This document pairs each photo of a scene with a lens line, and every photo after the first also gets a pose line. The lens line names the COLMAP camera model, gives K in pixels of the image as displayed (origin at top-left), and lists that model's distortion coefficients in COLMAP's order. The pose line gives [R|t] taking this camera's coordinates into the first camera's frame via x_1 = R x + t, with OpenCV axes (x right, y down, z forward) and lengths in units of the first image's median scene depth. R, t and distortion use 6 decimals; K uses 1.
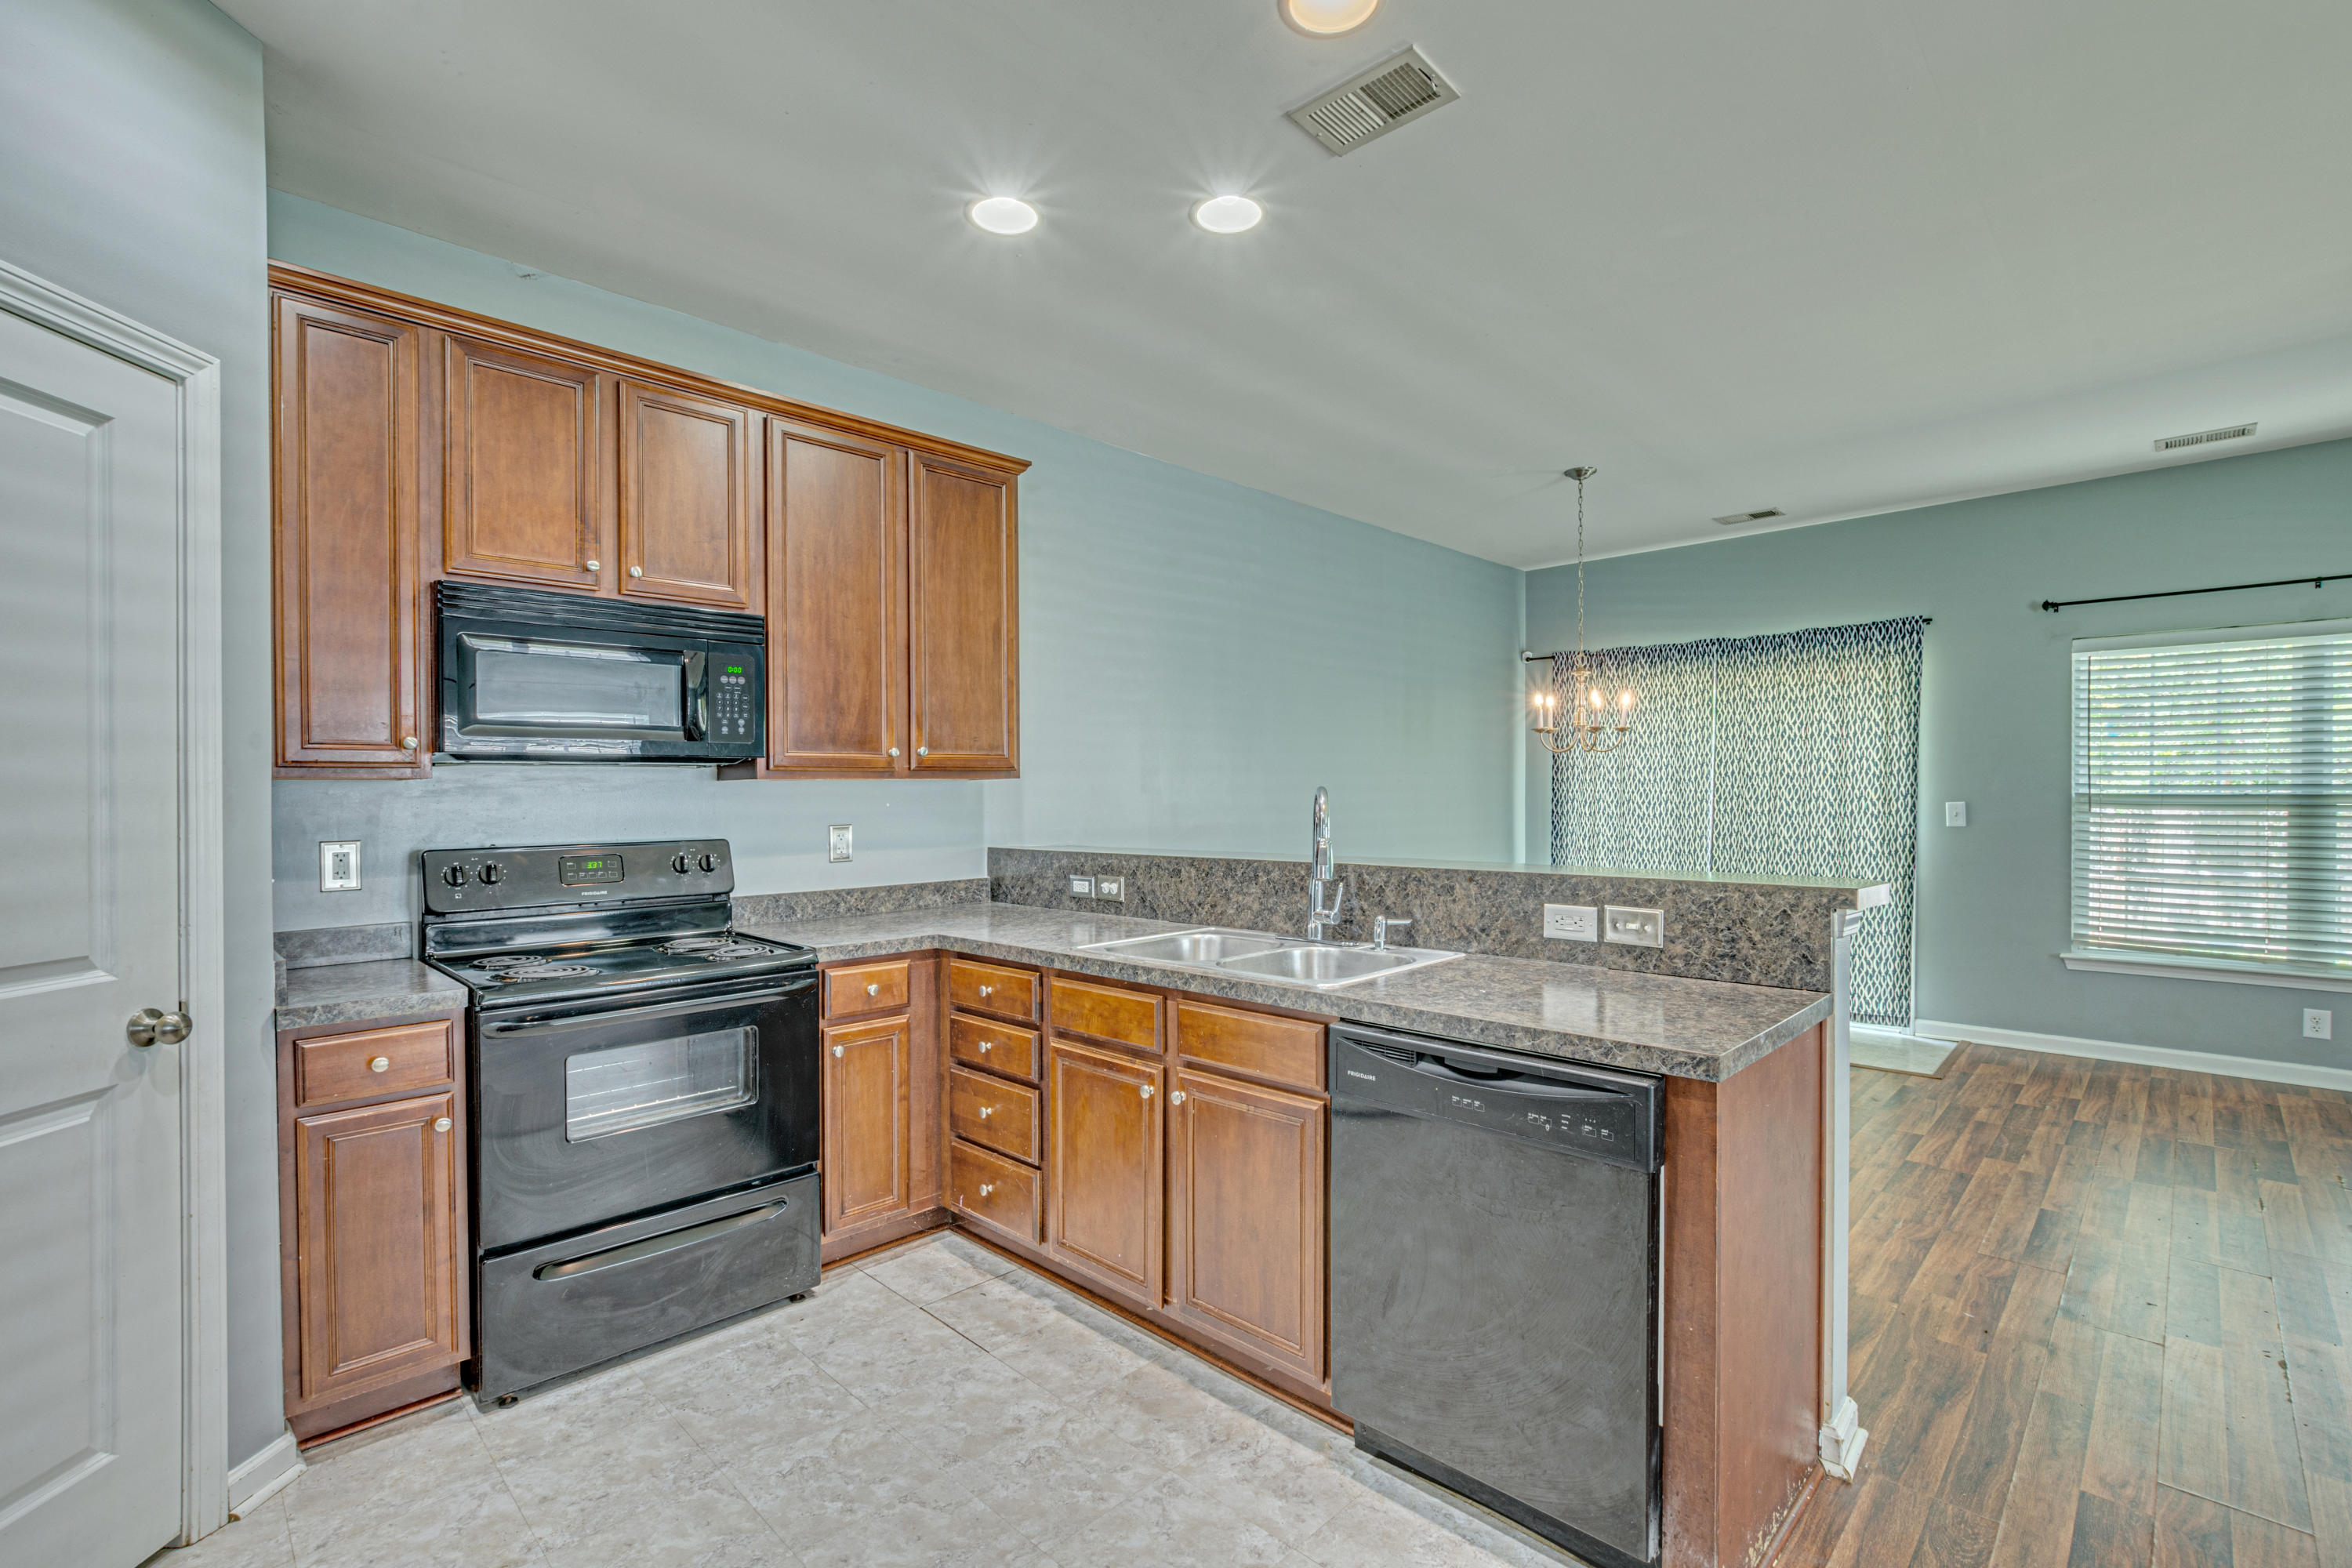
lens RADIAL K [[1018.5, 0, 1172.3], [0, 1018.5, 813.0], [0, 0, 1]] dist [-0.007224, 0.000070]
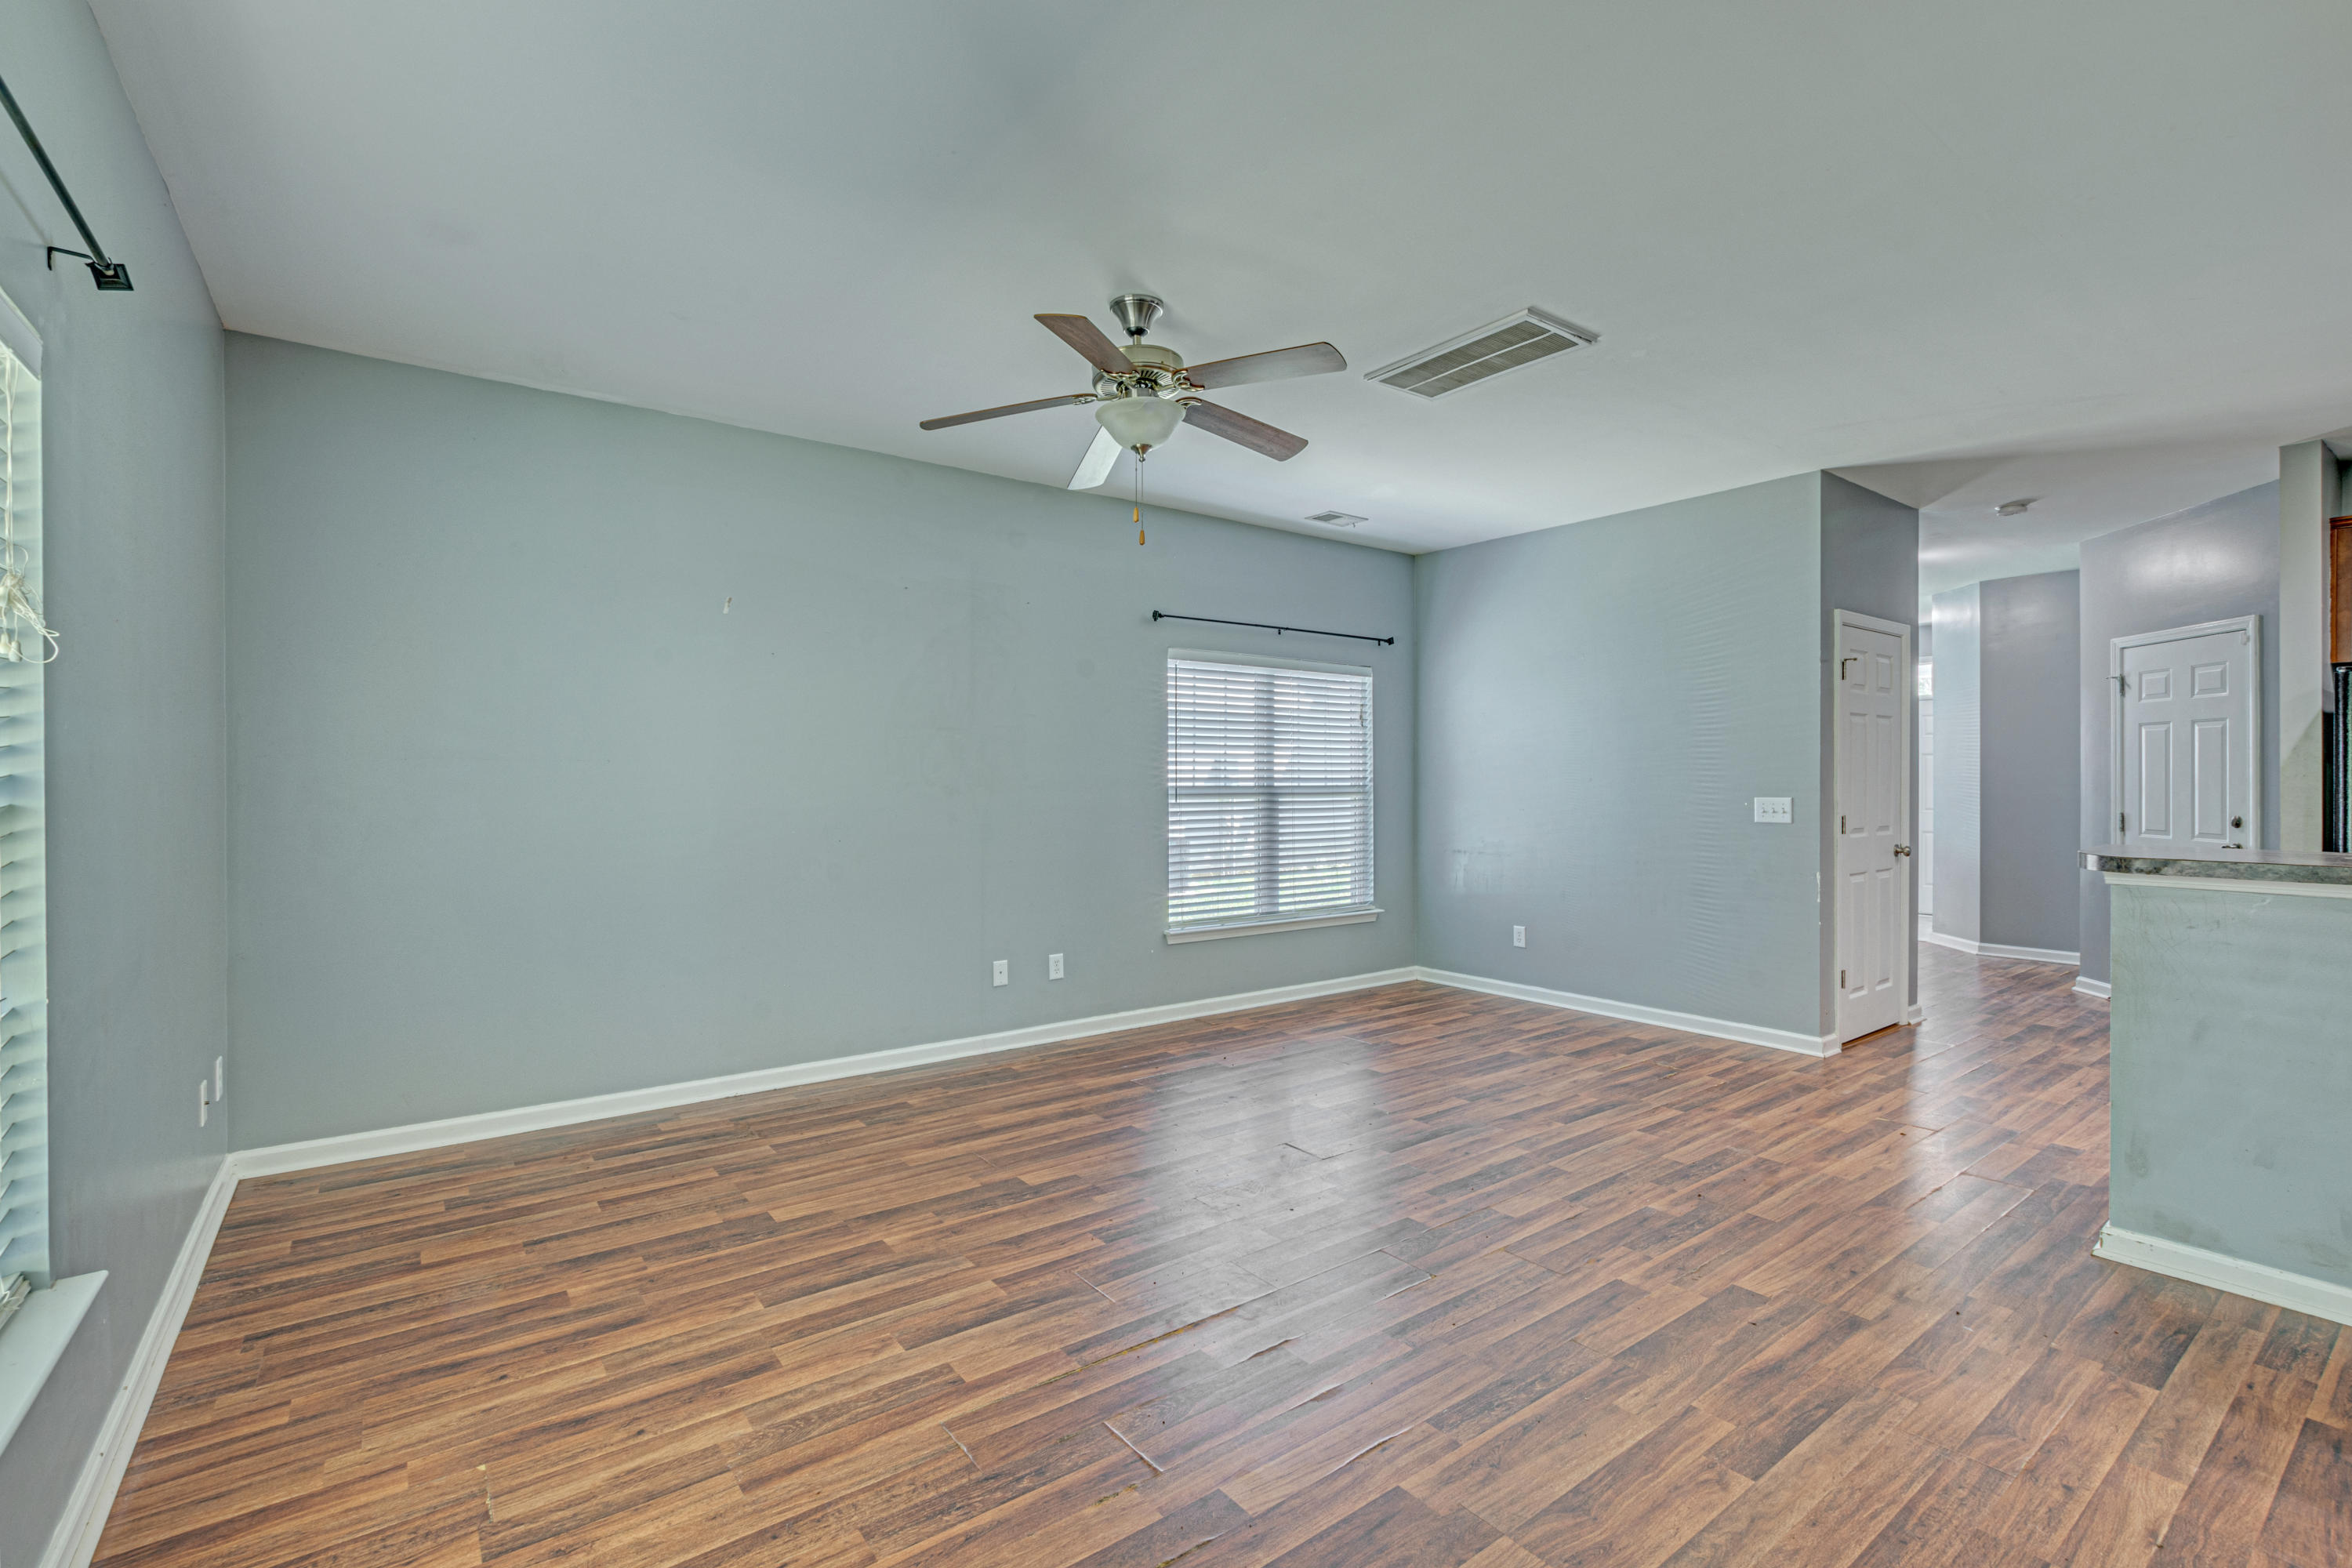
lens RADIAL K [[1022.2, 0, 1176.0], [0, 1022.2, 784.0], [0, 0, 1]] dist [-0.005433, 0.000363]
pose [[-0.989887, 0.009819, 0.141520, 0.965448], [0.012553, 0.999751, 0.018436, -0.030147], [-0.141303, 0.020026, -0.989764, 1.423024]]
